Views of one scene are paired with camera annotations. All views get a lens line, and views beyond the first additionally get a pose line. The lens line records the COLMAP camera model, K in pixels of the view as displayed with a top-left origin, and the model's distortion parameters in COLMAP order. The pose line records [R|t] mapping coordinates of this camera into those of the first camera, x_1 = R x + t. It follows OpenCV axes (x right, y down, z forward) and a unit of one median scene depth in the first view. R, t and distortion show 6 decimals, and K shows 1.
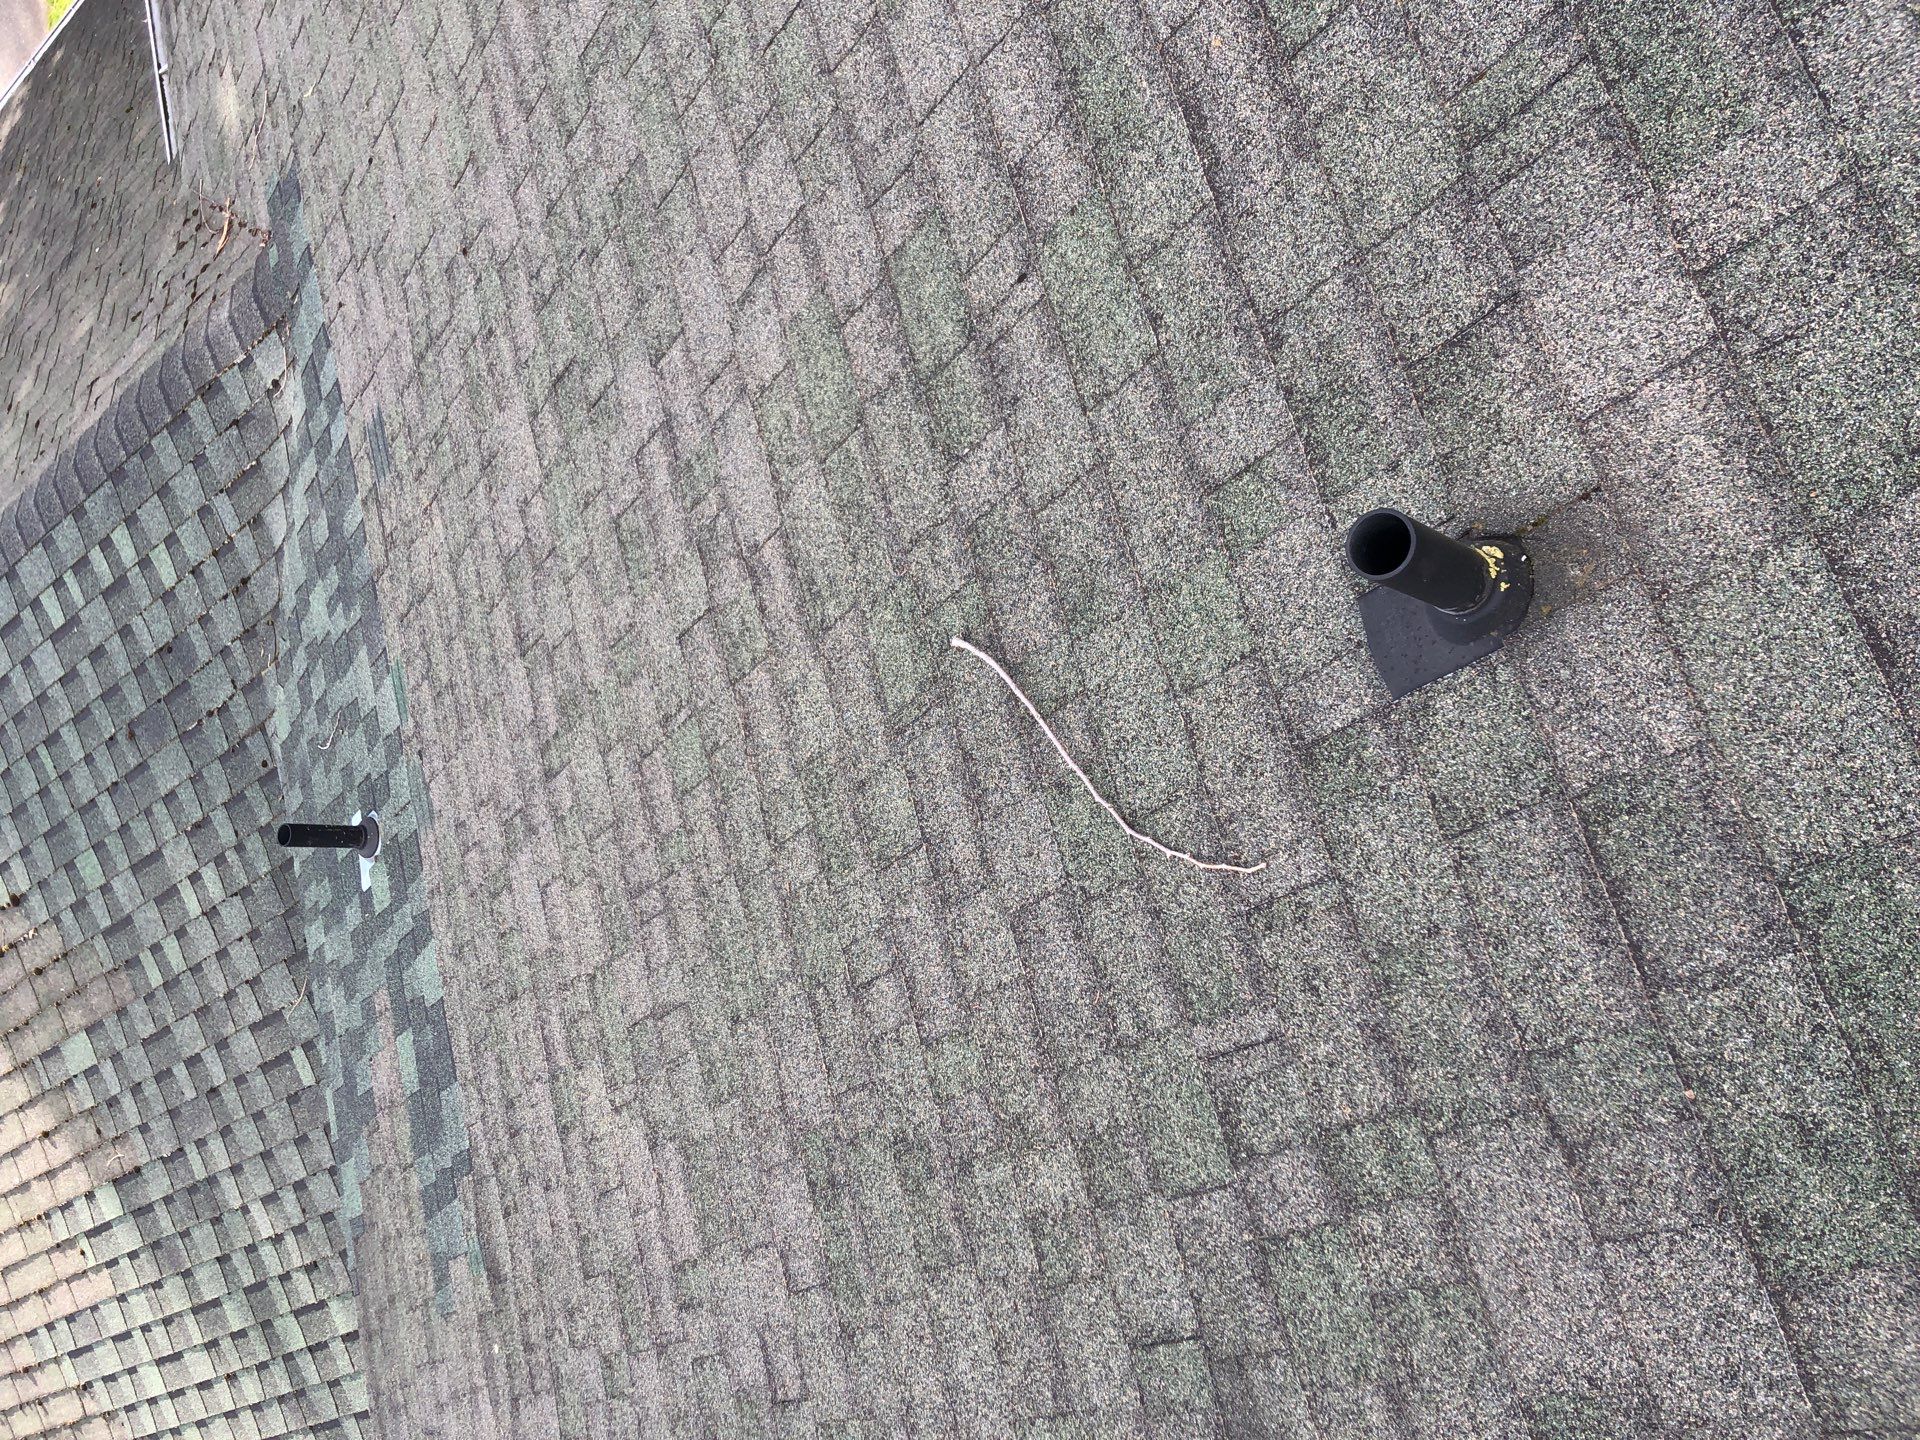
lens RADIAL K [[1582.6, 0, 895.2], [0, 1582.6, 715.7], [0, 0, 1]] dist [0.006857, 0.089404]
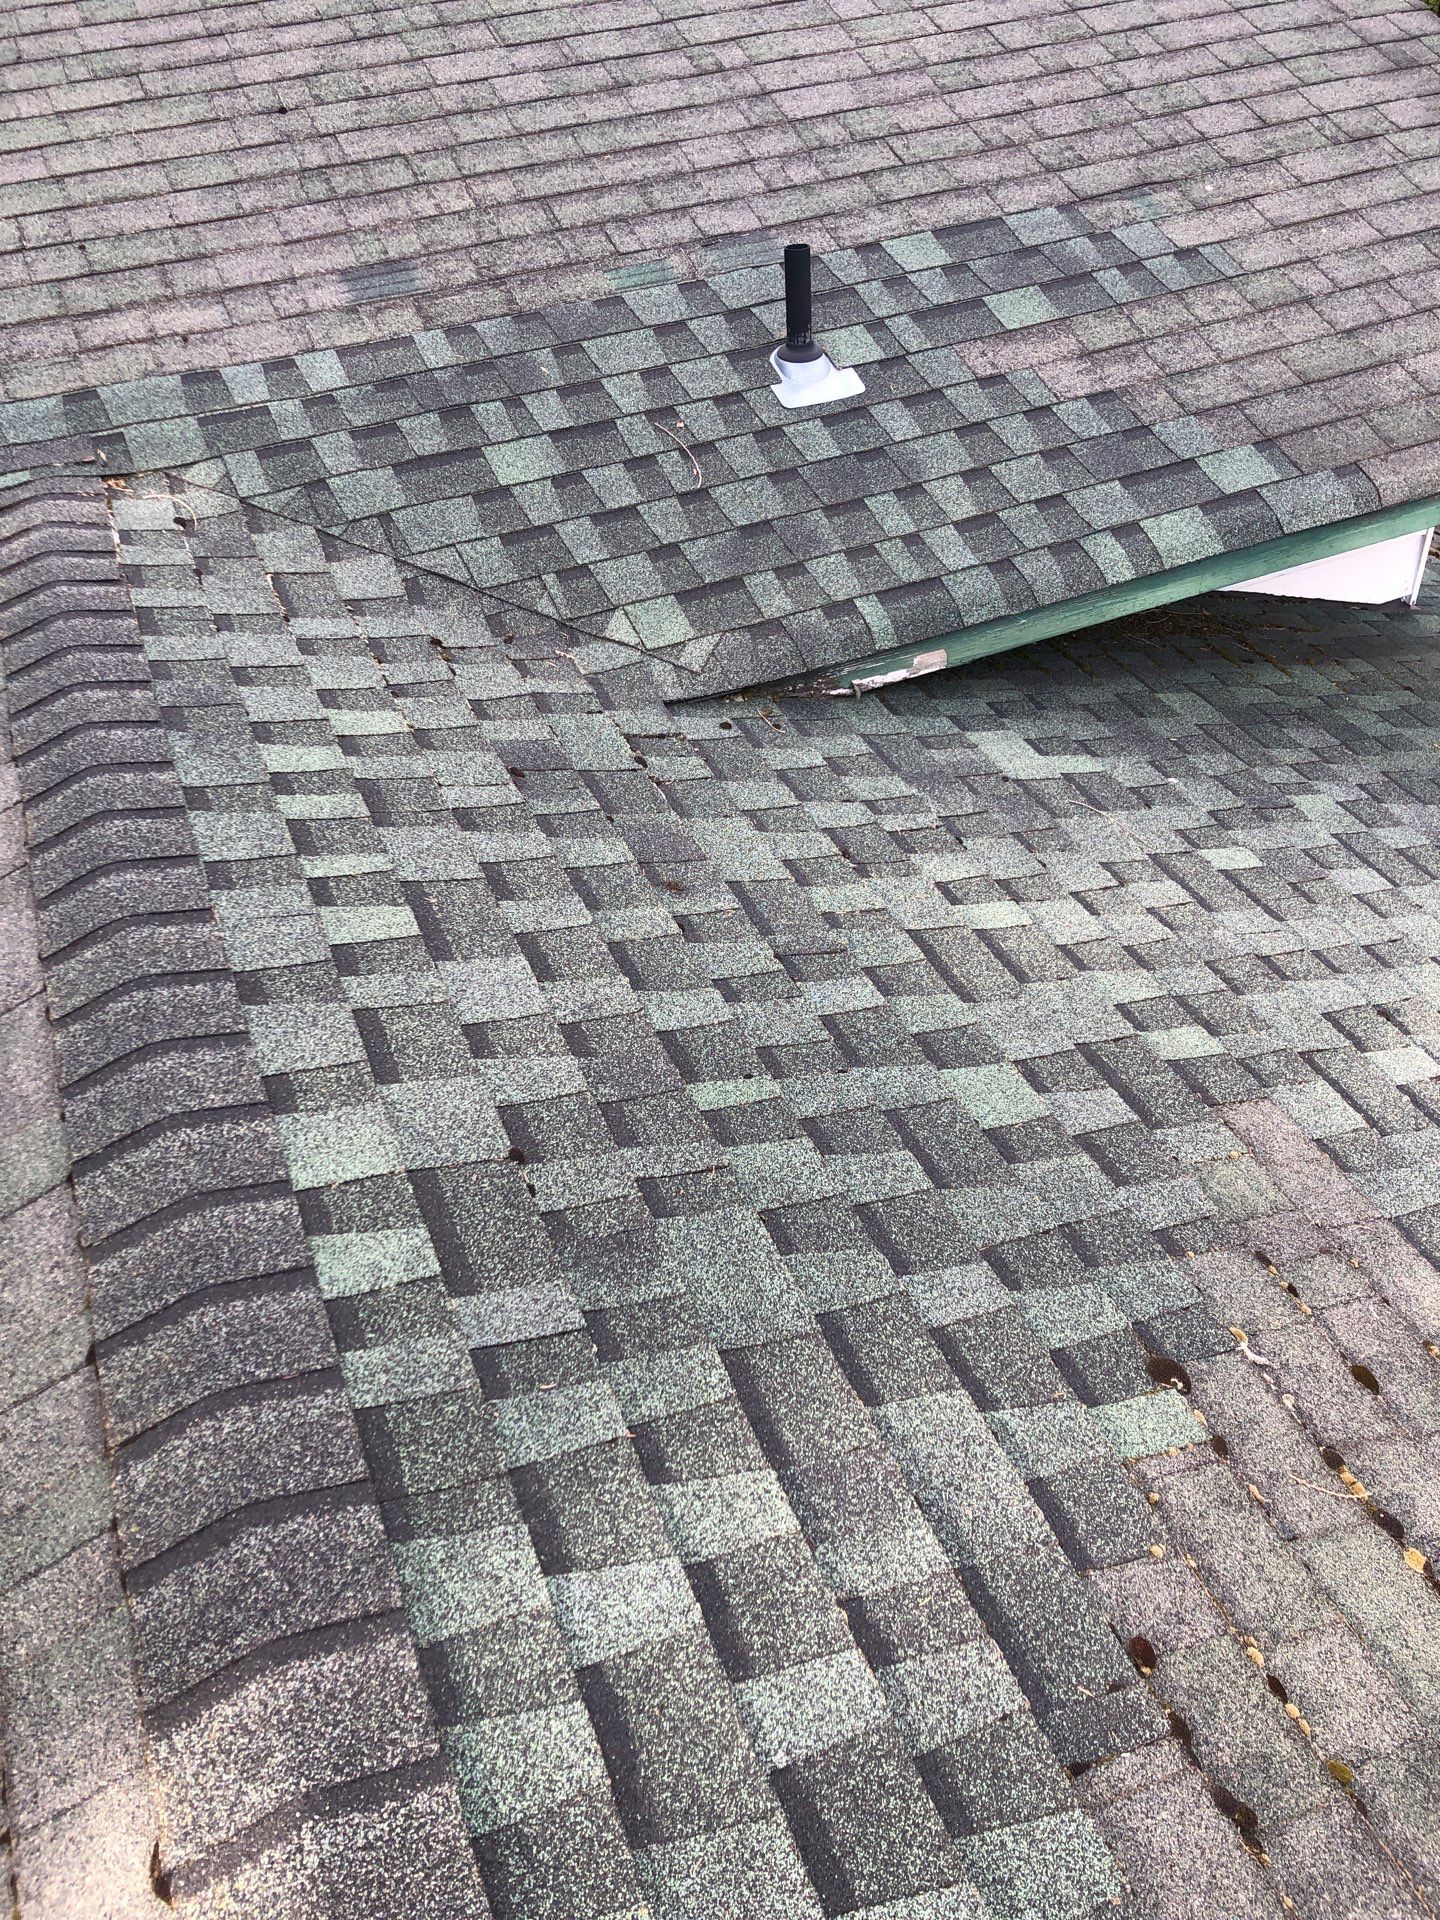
lens RADIAL K [[1536.8, 0, 720.0], [0, 1536.8, 960.0], [0, 0, 1]] dist [0.009441, 0.009375]
pose [[-0.022849, -0.072406, 0.997113, -0.968850], [0.999230, 0.030178, 0.025089, 0.015549], [-0.031907, 0.996919, 0.071661, 1.014570]]
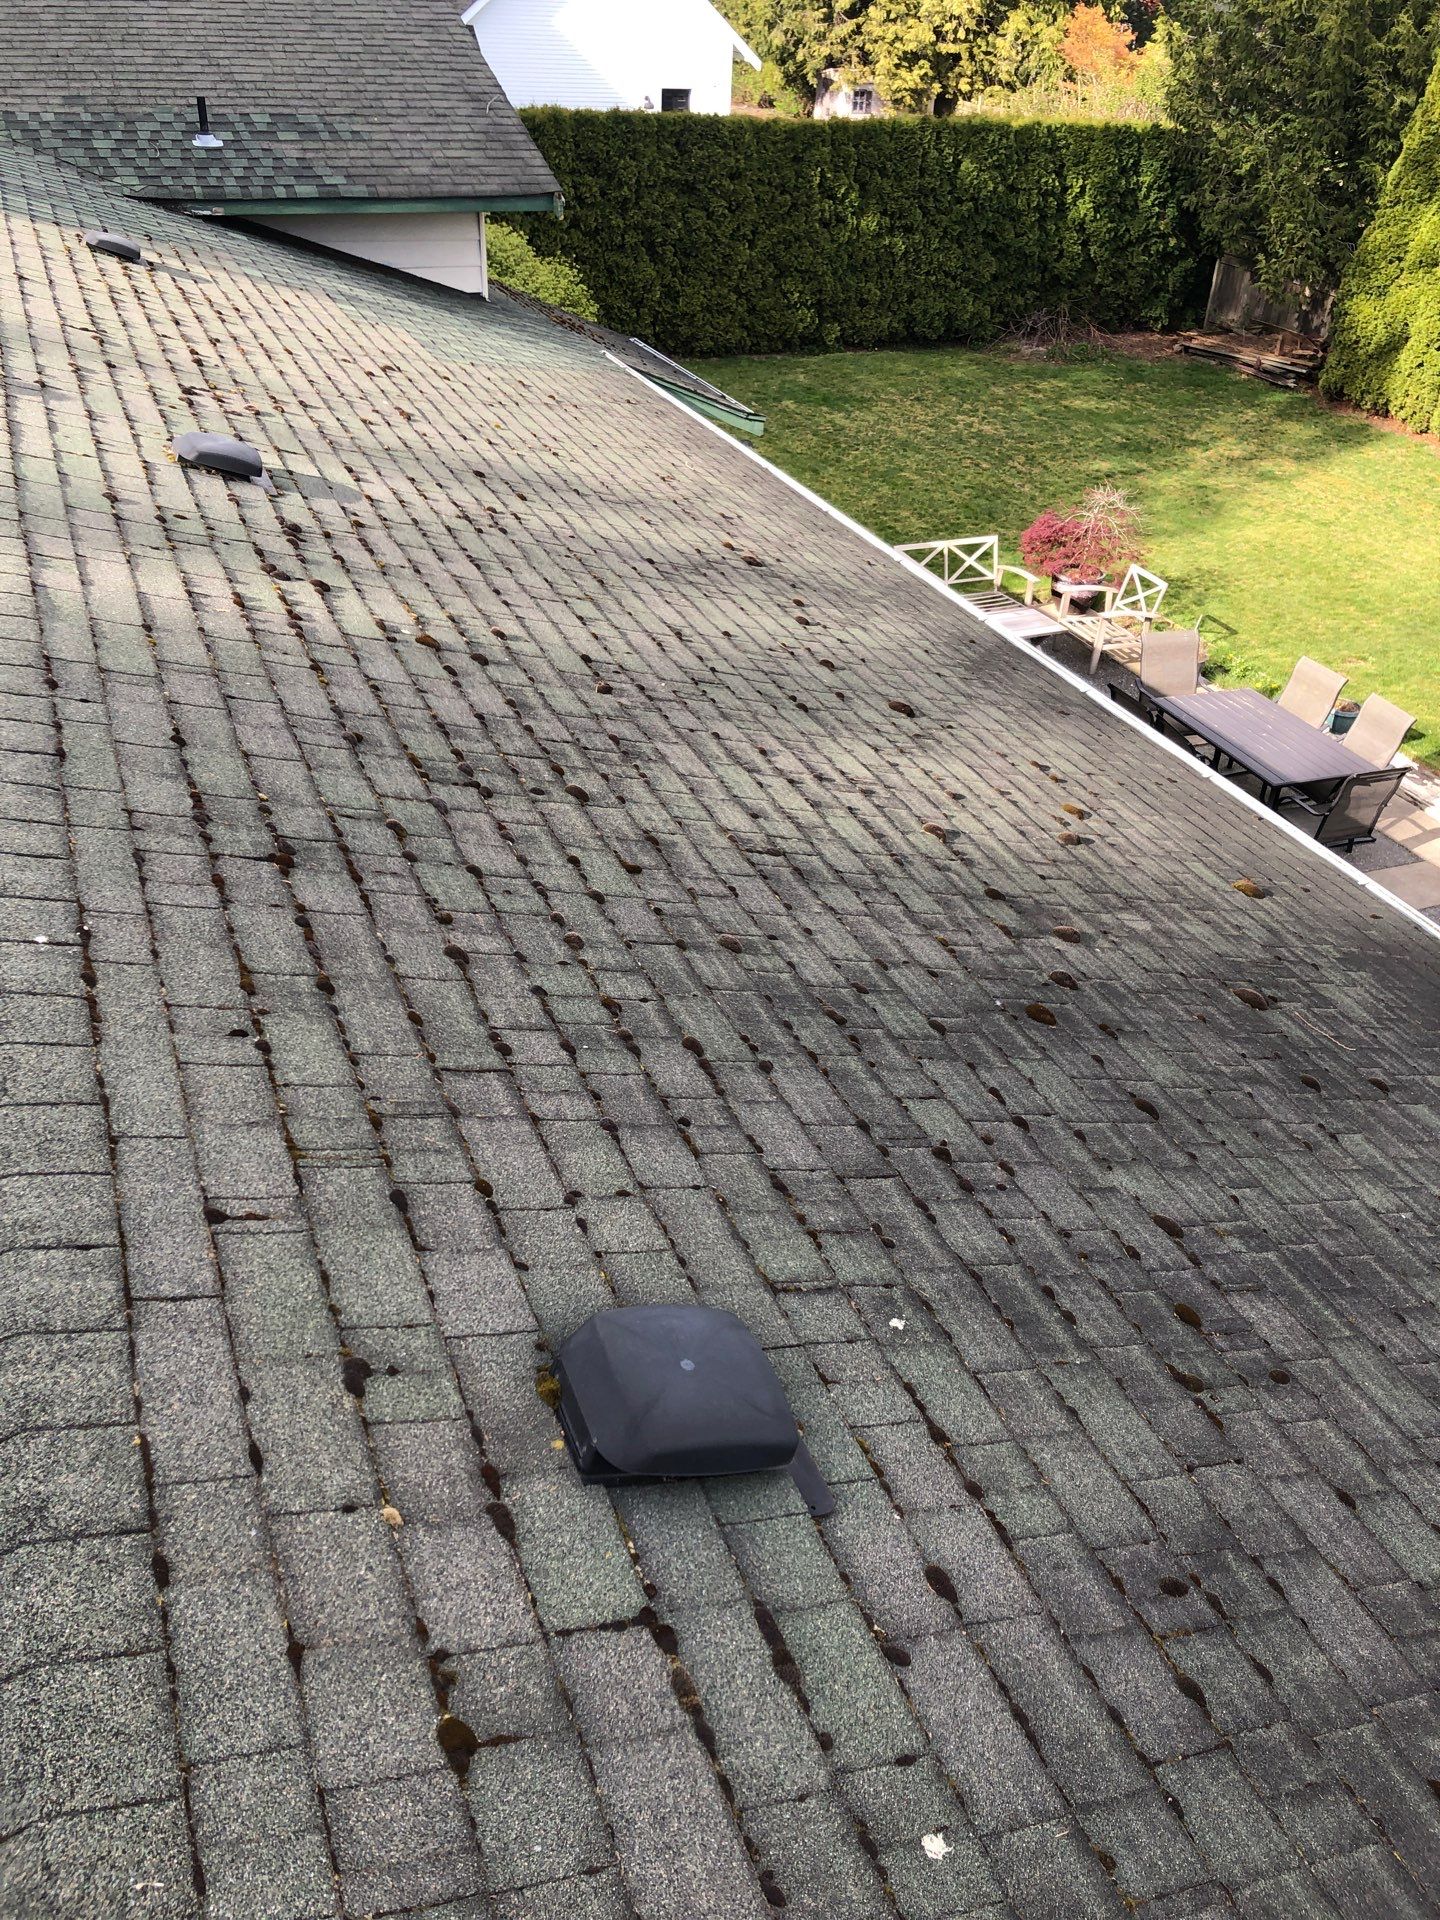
lens RADIAL K [[1536.8, 0, 720.0], [0, 1536.8, 960.0], [0, 0, 1]] dist [0.009441, 0.009375]
pose [[-0.072564, 0.063594, 0.995334, -2.418686], [0.990761, 0.119240, 0.064612, 0.780849], [-0.114574, 0.990827, -0.071658, 2.024364]]
